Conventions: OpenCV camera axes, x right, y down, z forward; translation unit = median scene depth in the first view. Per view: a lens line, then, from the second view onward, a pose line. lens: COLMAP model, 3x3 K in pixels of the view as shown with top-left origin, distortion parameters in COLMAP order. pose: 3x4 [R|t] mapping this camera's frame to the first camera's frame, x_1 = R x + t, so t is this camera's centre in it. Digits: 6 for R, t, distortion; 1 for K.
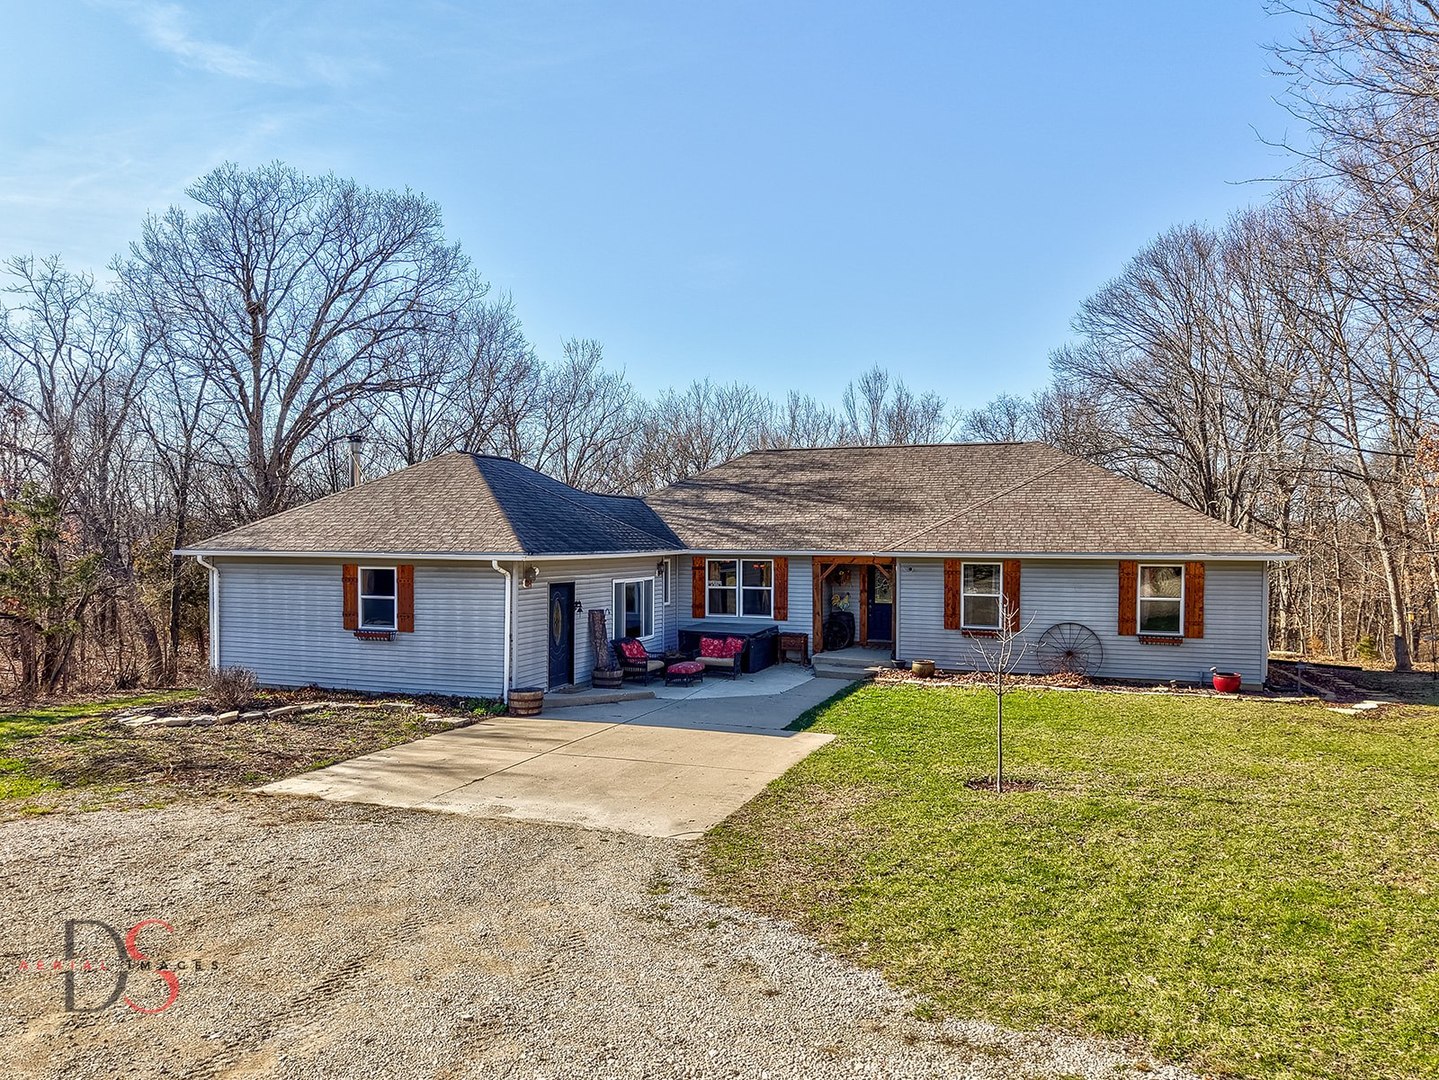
lens RADIAL K [[966.8, 0, 687.2], [0, 966.8, 534.5], [0, 0, 1]] dist [0.022120, -0.008405]
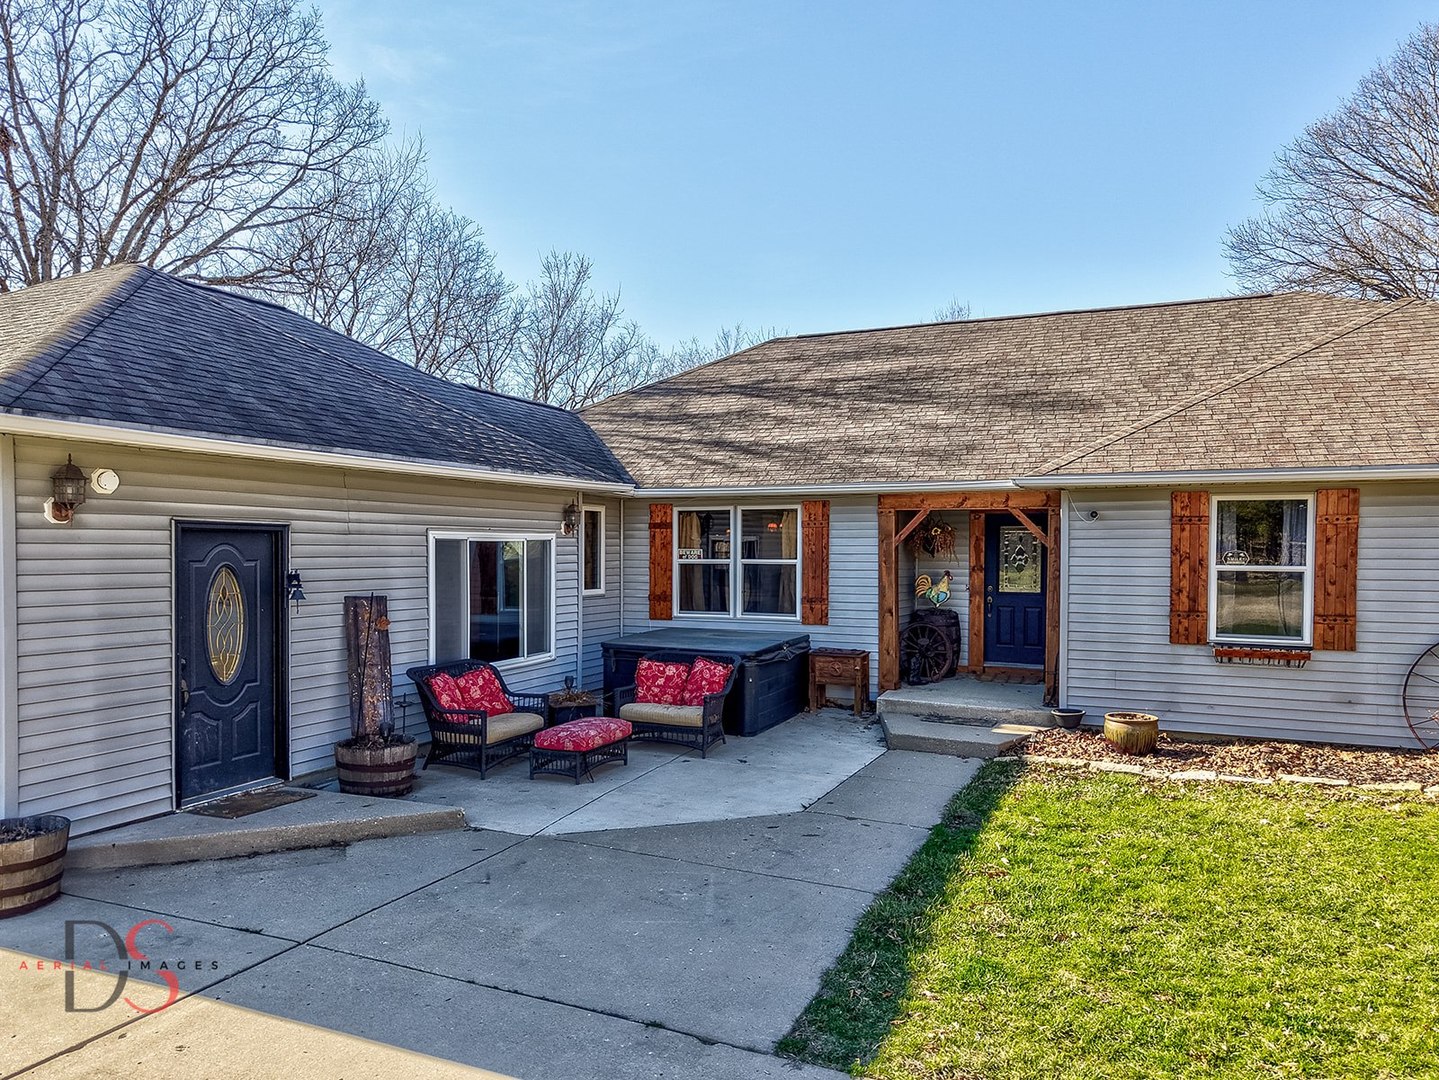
lens RADIAL K [[966.8, 0, 724.2], [0, 966.8, 550.7], [0, 0, 1]] dist [0.022120, -0.008405]
pose [[0.999837, 0.002375, -0.017903, 0.058446], [-0.002229, 0.999964, 0.008175, 0.046630], [0.017922, -0.008134, 0.999806, 0.497896]]
